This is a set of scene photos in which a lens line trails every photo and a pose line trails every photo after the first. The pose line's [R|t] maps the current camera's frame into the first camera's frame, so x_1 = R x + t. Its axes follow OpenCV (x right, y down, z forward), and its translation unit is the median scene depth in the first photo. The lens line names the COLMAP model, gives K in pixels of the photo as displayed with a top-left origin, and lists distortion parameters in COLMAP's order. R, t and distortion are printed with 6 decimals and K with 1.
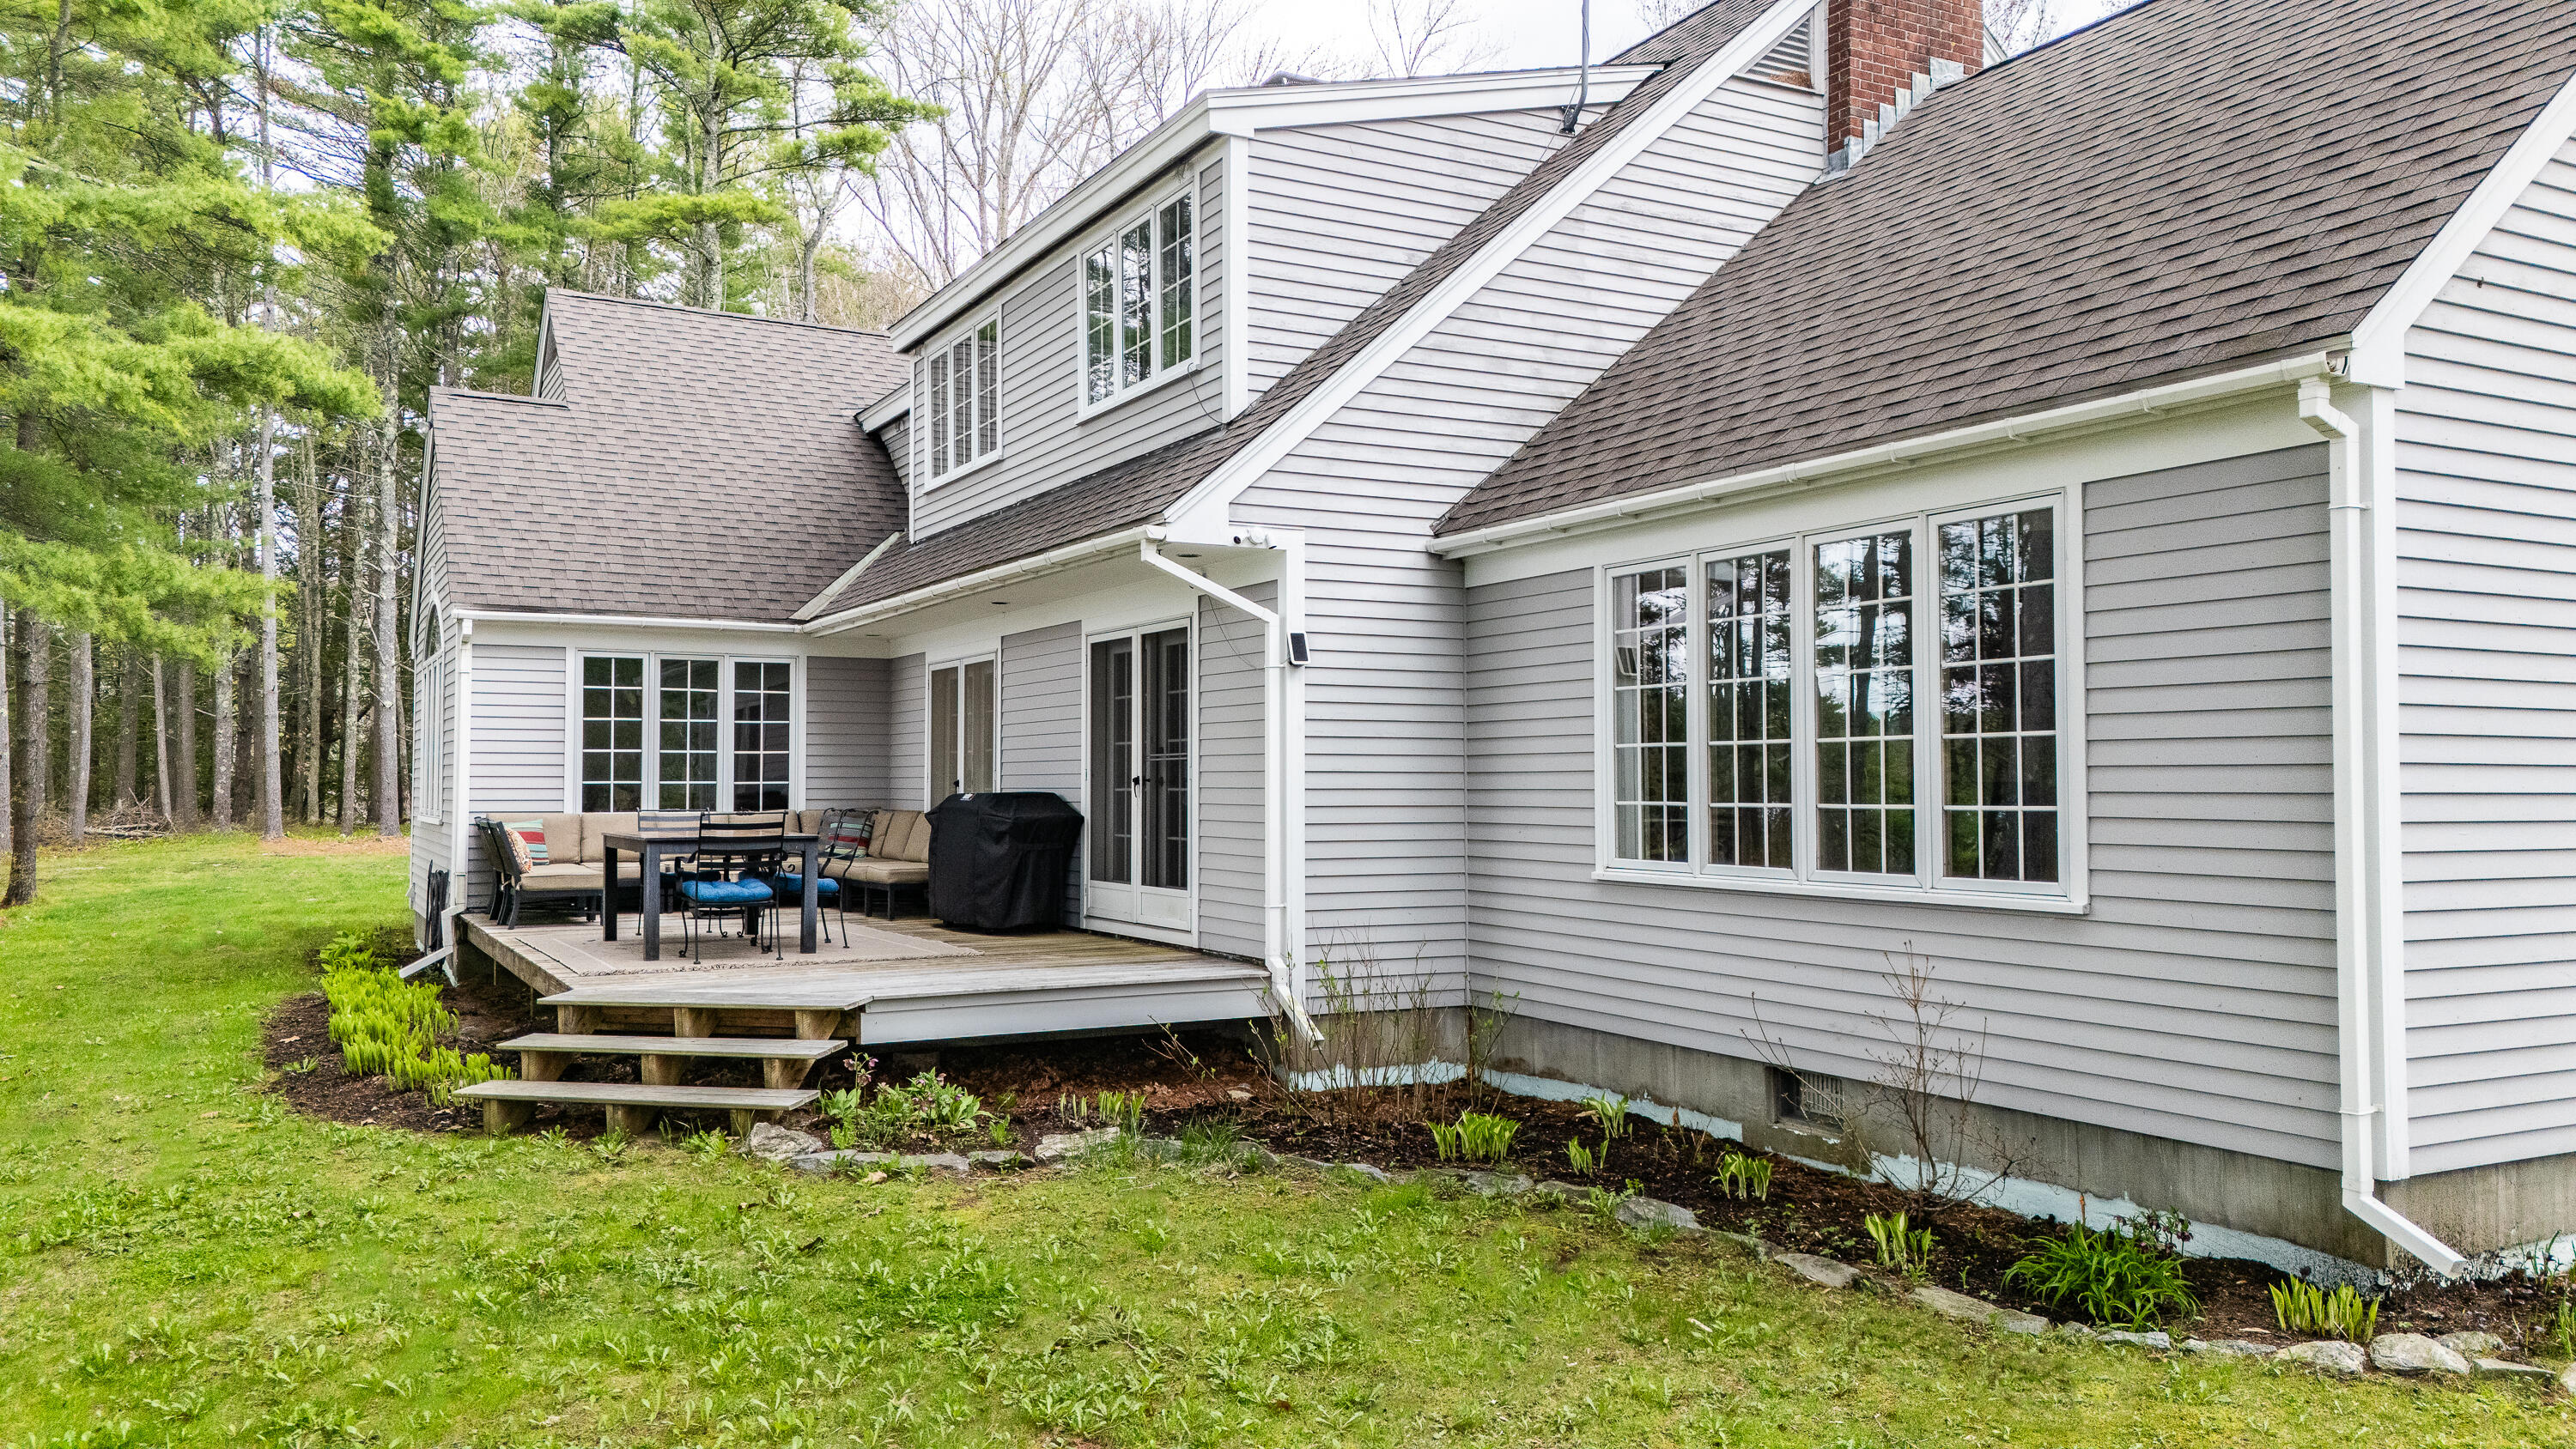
lens RADIAL K [[1885.9, 0, 1288.0], [0, 1885.9, 724.5], [0, 0, 1]] dist [0.123216, -0.168826]
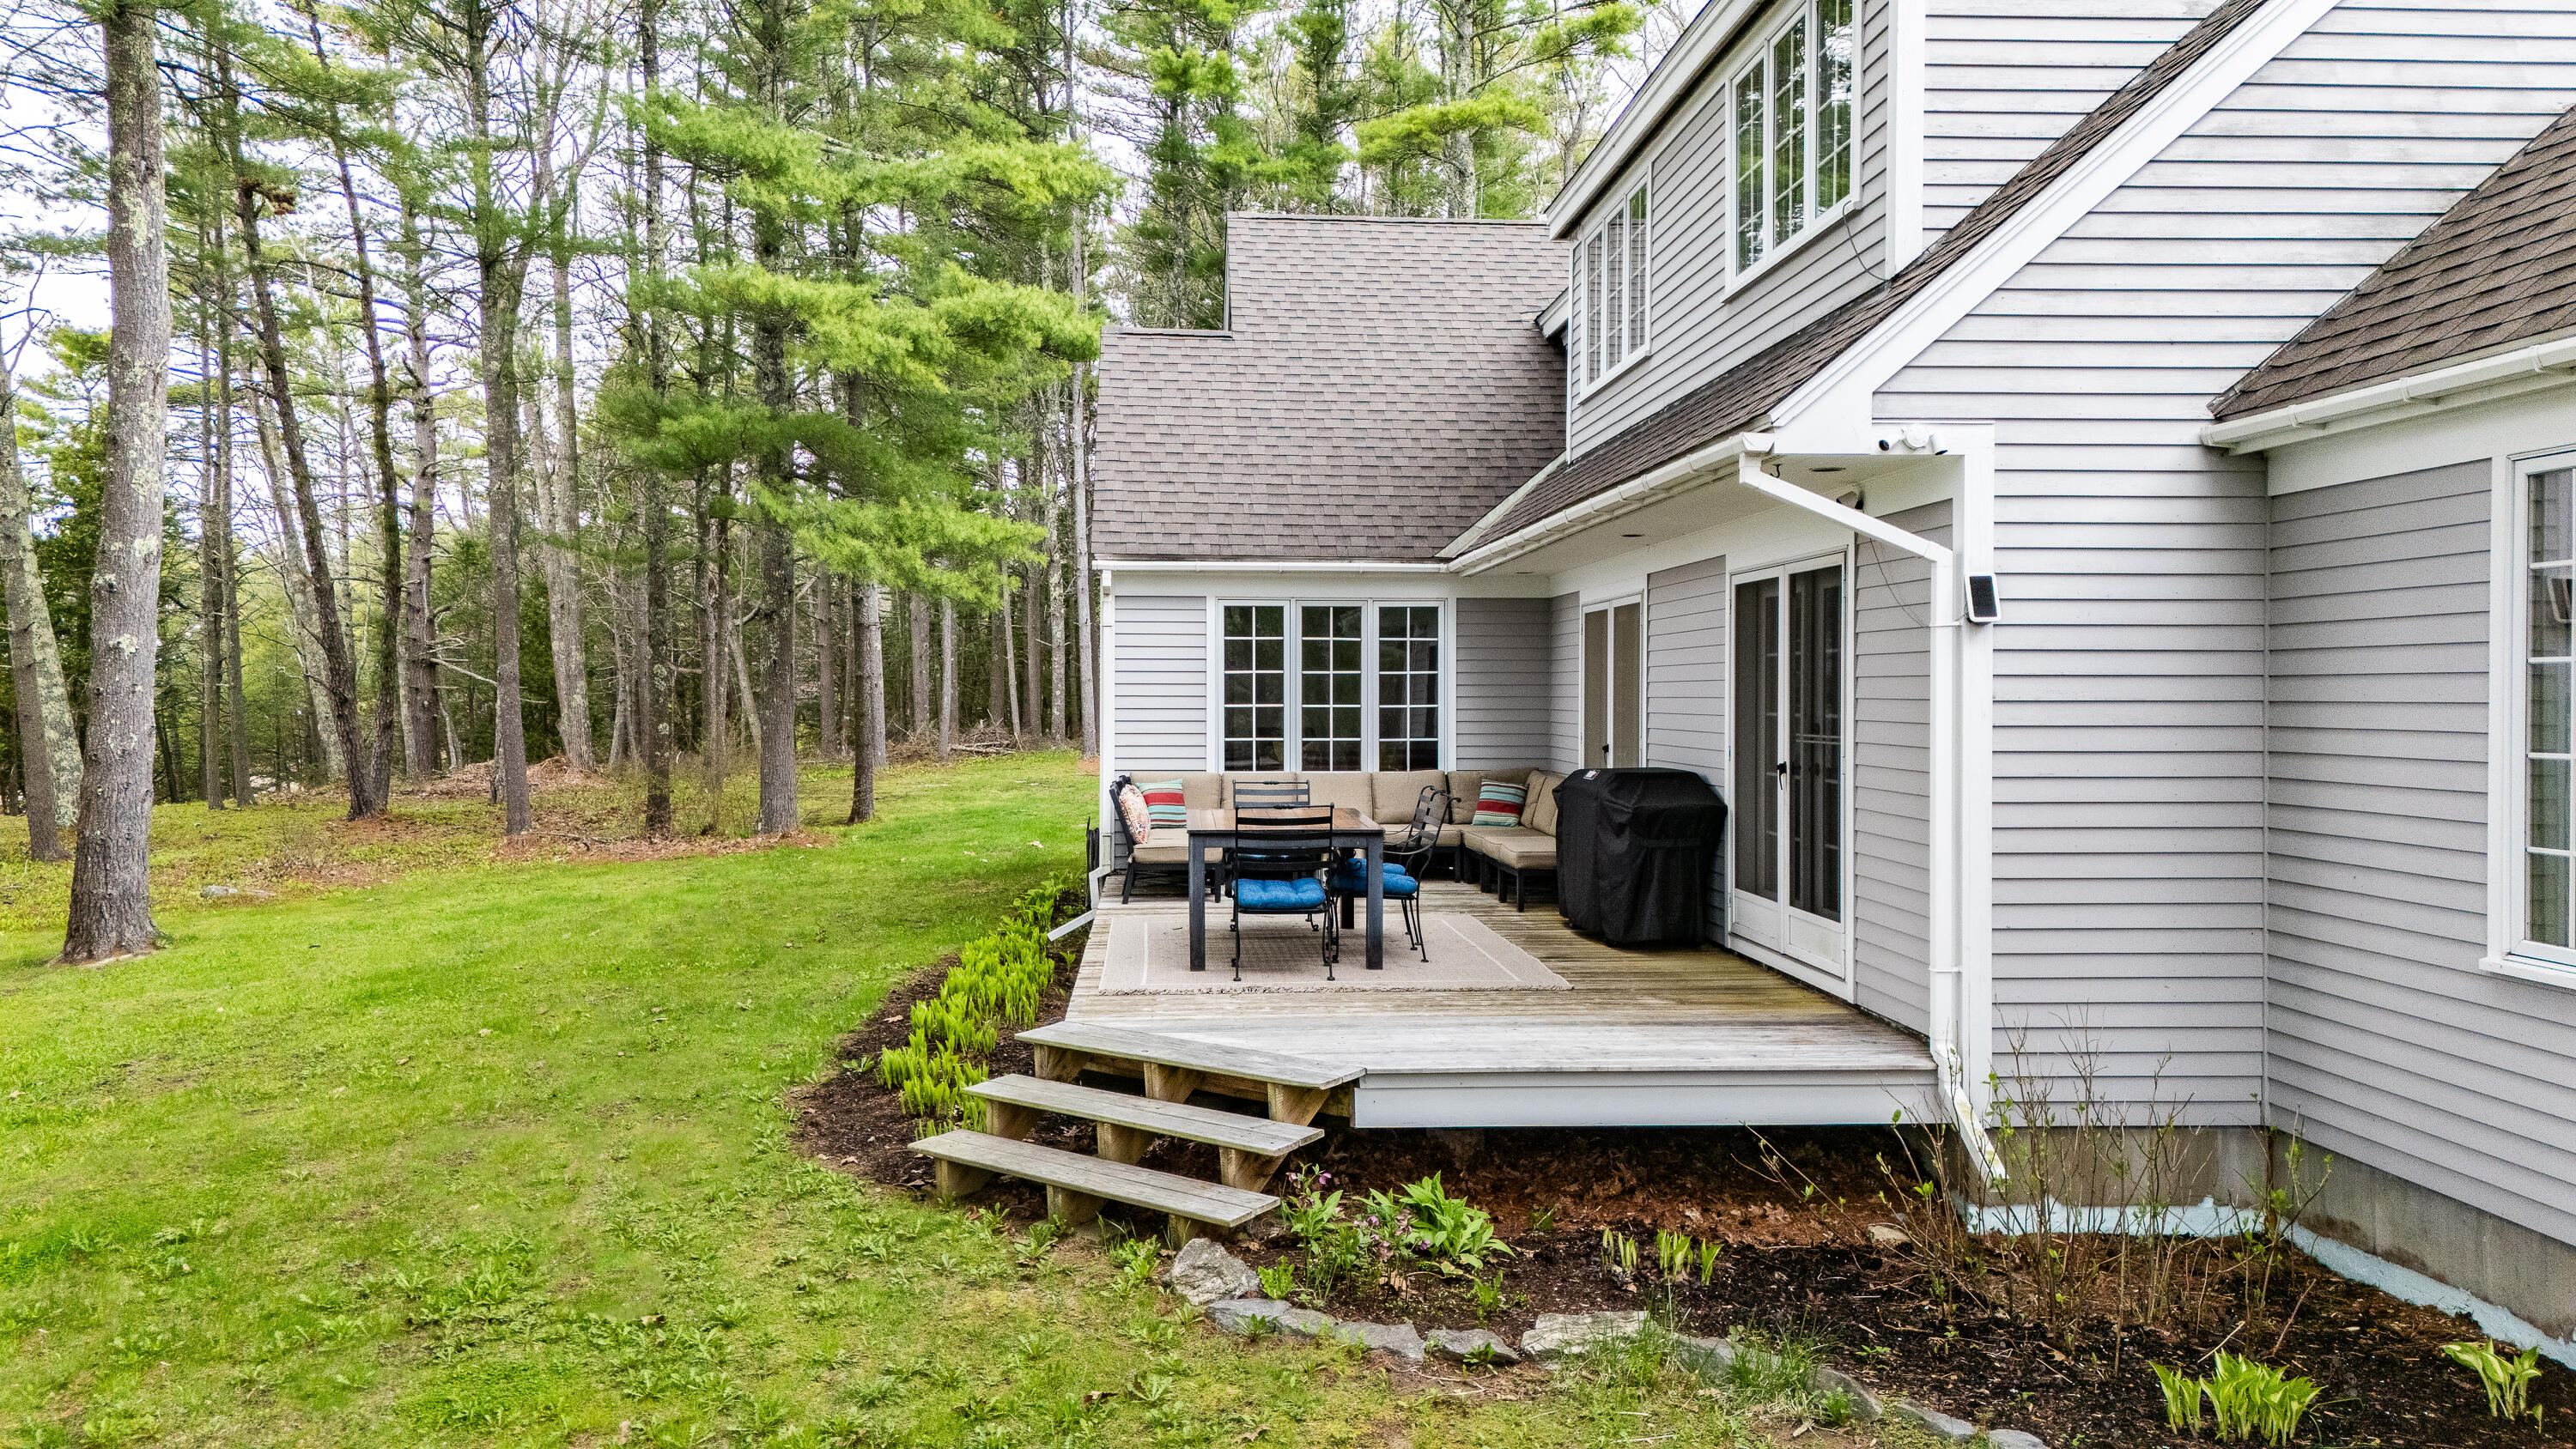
lens RADIAL K [[1892.3, 0, 1288.1], [0, 1892.3, 719.5], [0, 0, 1]] dist [0.102116, -0.100709]
pose [[0.911977, 0.005353, -0.410207, 0.056946], [0.013653, 0.998965, 0.043390, -0.027627], [0.410015, -0.045171, 0.910960, 0.236016]]
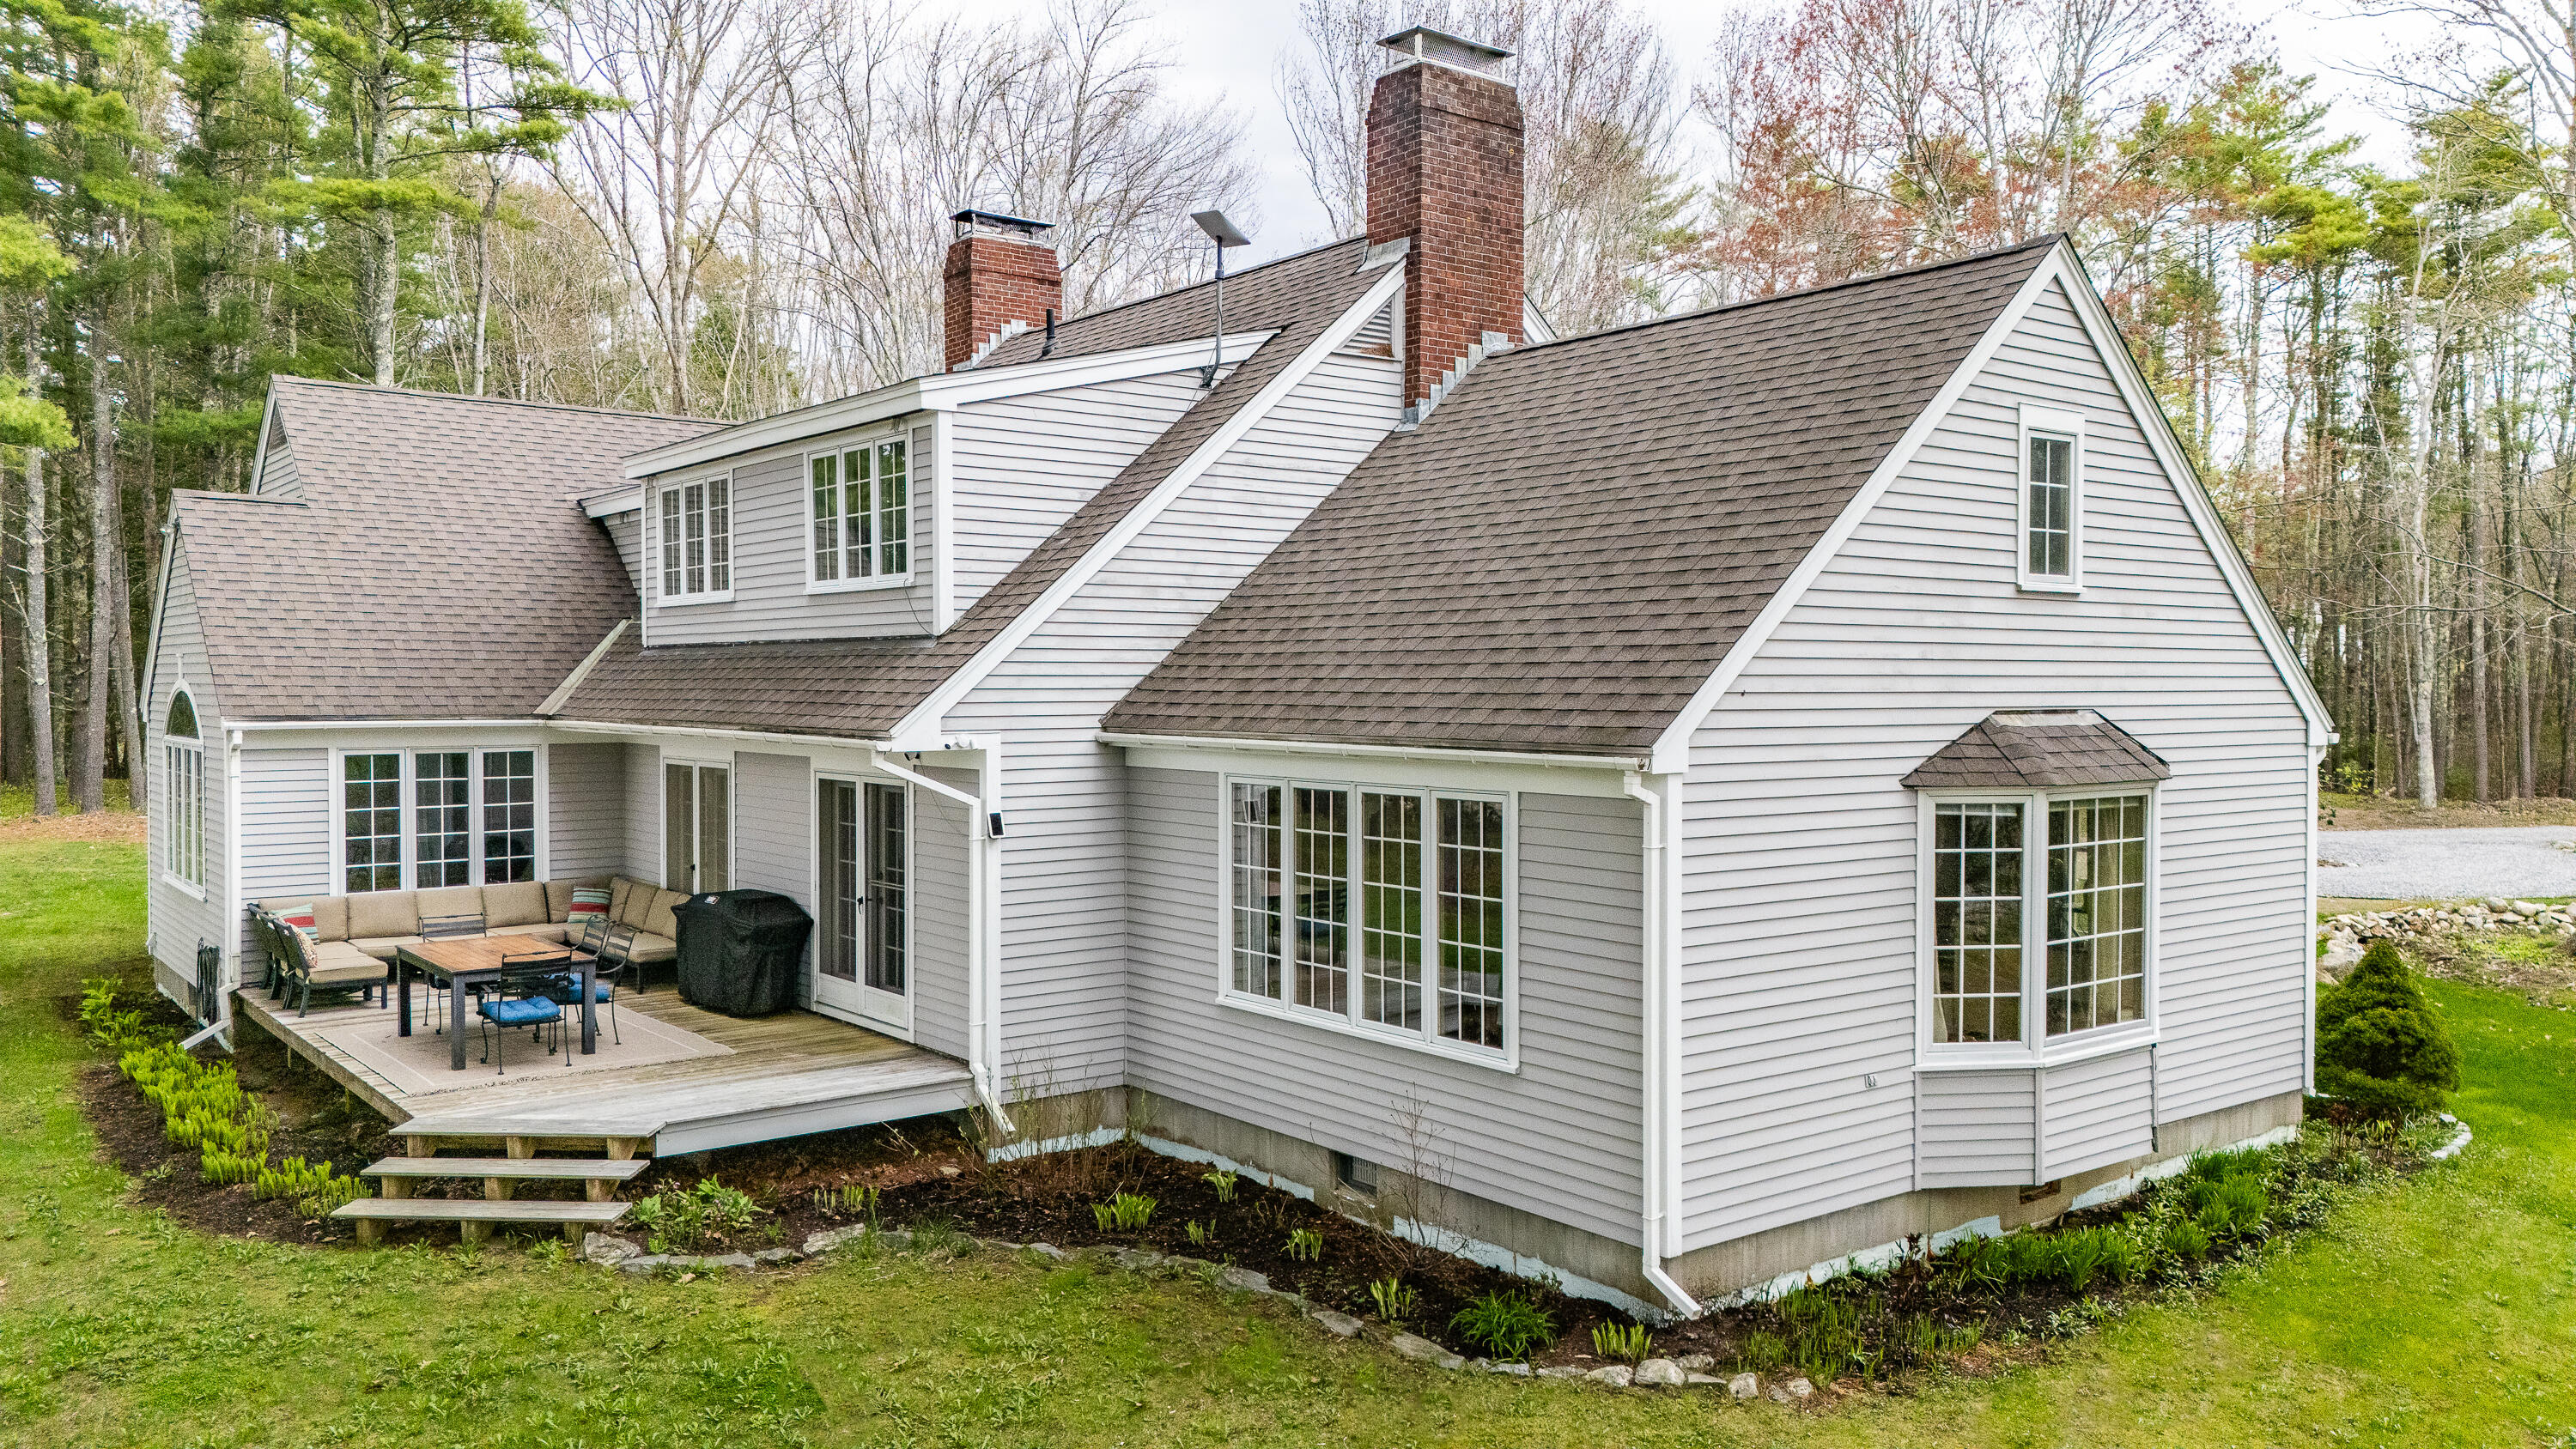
lens RADIAL K [[1892.3, 0, 1288.1], [0, 1892.3, 719.5], [0, 0, 1]] dist [0.102116, -0.100709]
pose [[0.986203, -0.002749, 0.165520, -0.011052], [-0.006230, 0.998537, 0.053708, -0.170199], [-0.165426, -0.053999, 0.984743, -0.293557]]
